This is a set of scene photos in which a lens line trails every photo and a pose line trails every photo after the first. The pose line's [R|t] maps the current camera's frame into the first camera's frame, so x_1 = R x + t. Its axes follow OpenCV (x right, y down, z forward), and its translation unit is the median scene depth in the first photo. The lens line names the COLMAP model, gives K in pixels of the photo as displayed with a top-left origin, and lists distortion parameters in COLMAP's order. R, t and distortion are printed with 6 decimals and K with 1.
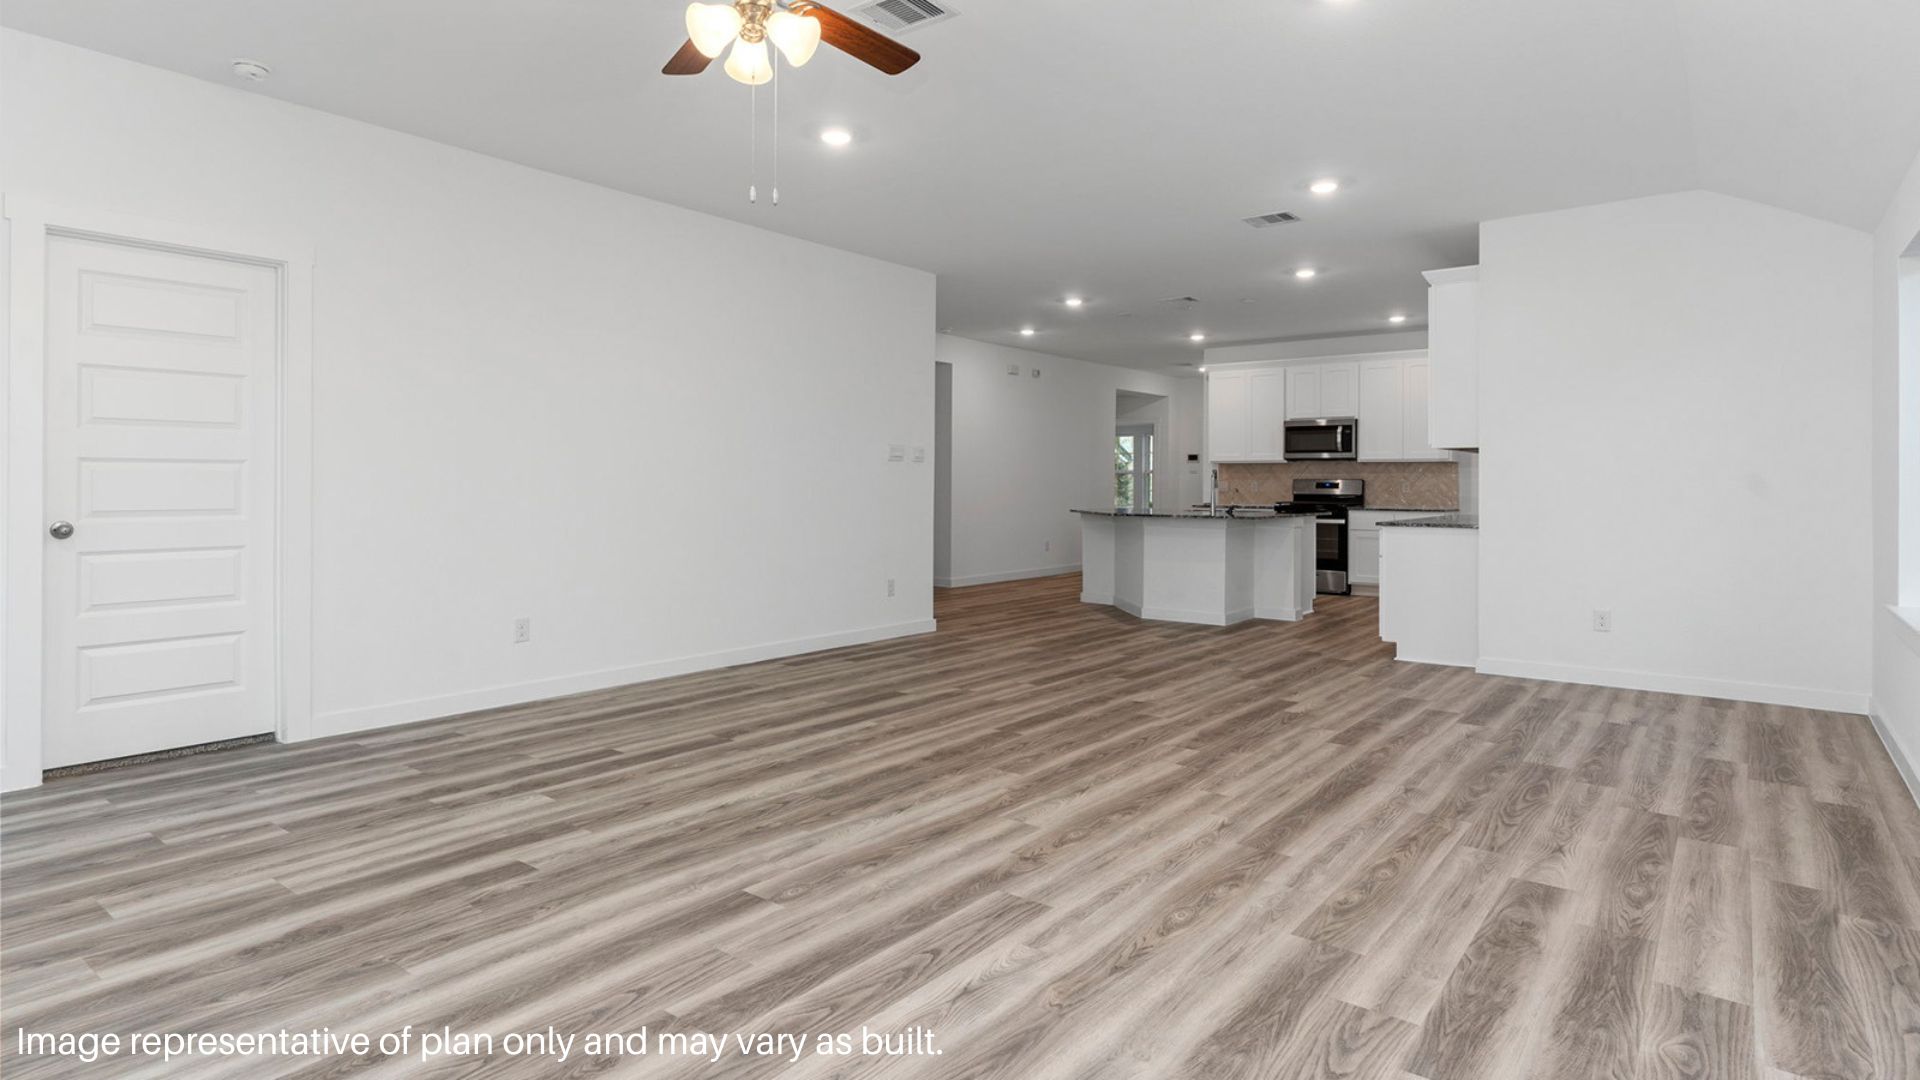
lens RADIAL K [[1011.3, 0, 983.8], [0, 1011.3, 477.2], [0, 0, 1]] dist [0.001786, 0.000662]
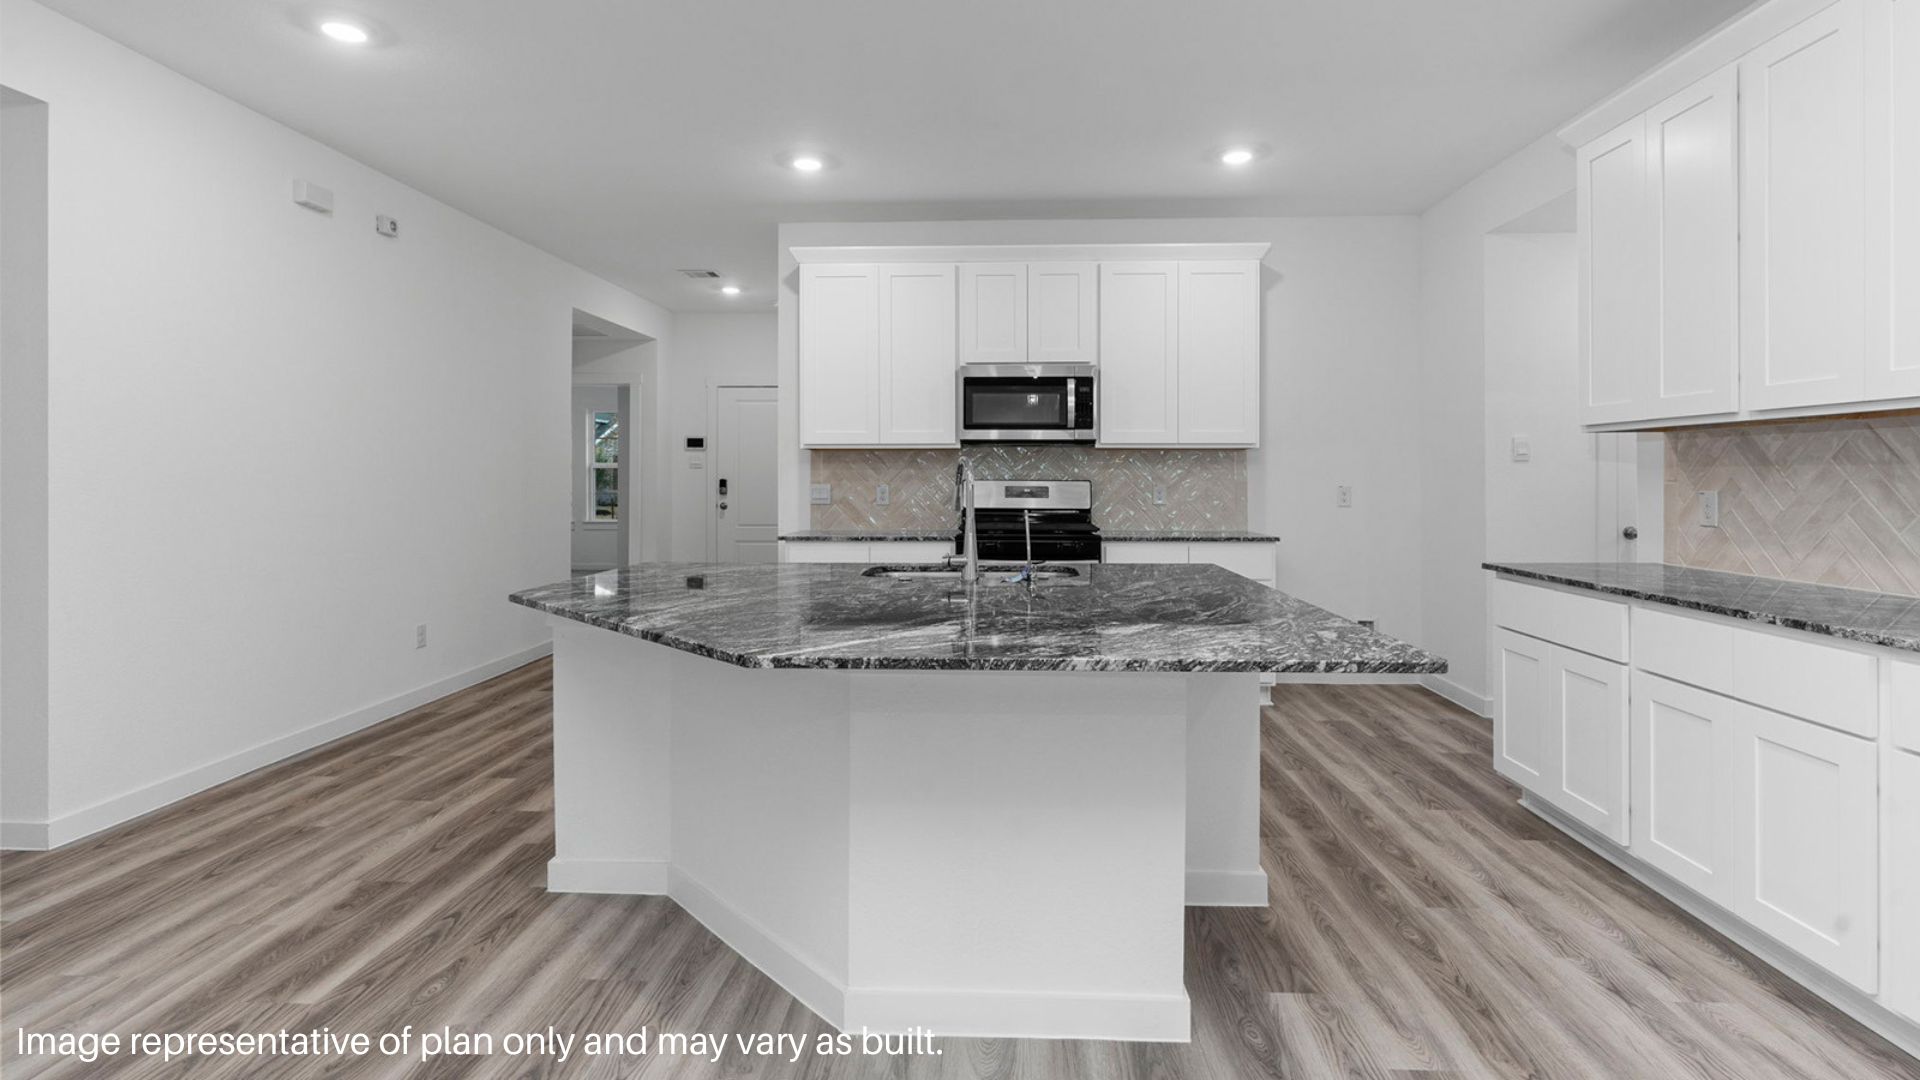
lens RADIAL K [[913.0, 0, 968.1], [0, 913.0, 480.5], [0, 0, 1]] dist [0.001408, 0.000118]
pose [[0.826705, -0.005249, 0.562611, 0.095767], [0.000053, 0.999957, 0.009251, -0.004789], [-0.562636, -0.007618, 0.826670, 1.444555]]
